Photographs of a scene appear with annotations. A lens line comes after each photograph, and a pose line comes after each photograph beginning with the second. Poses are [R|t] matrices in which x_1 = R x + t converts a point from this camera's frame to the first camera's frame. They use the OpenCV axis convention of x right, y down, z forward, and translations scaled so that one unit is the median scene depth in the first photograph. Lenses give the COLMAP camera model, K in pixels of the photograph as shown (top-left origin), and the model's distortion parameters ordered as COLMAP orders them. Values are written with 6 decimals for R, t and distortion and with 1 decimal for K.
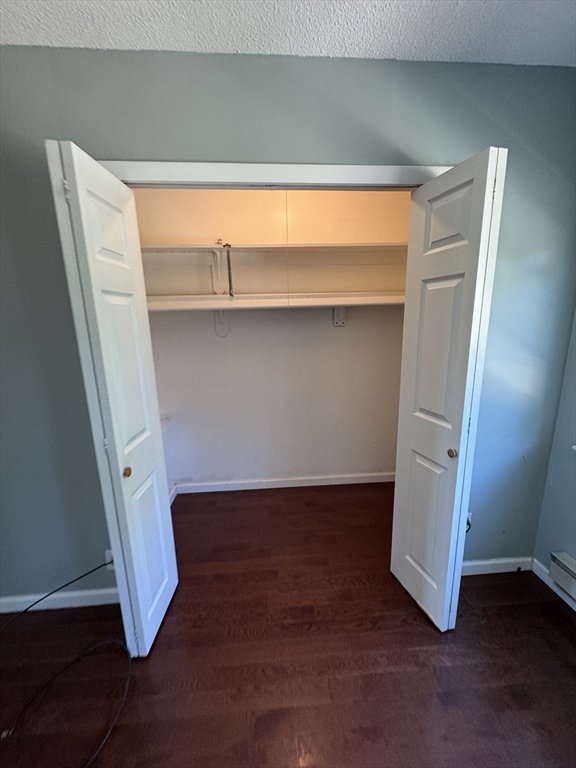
lens RADIAL K [[304.1, 0, 287.4], [0, 304.1, 381.9], [0, 0, 1]] dist [0.000382, 0.000075]
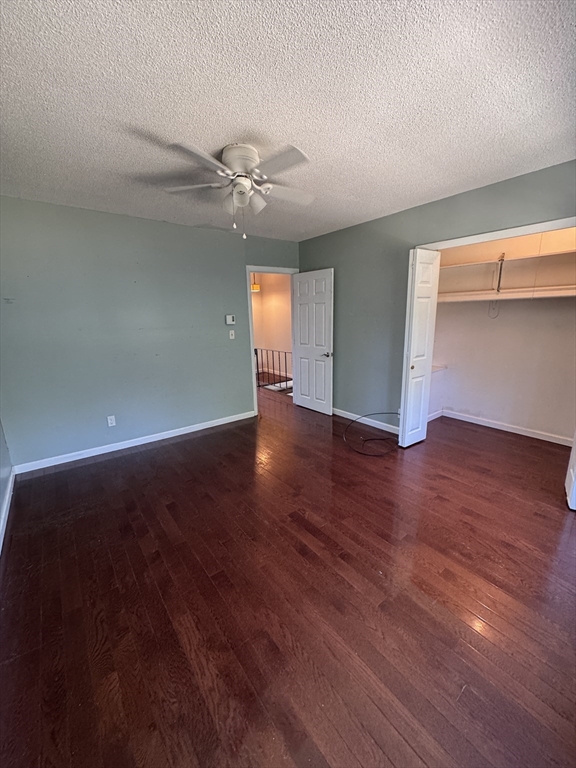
lens RADIAL K [[304.1, 0, 289.2], [0, 304.1, 381.9], [0, 0, 1]] dist [0.000382, 0.000075]
pose [[0.558714, 0.197773, -0.805434, 0.722144], [-0.160727, 0.978560, 0.128791, 0.187136], [0.813637, 0.057498, 0.578523, -0.971380]]
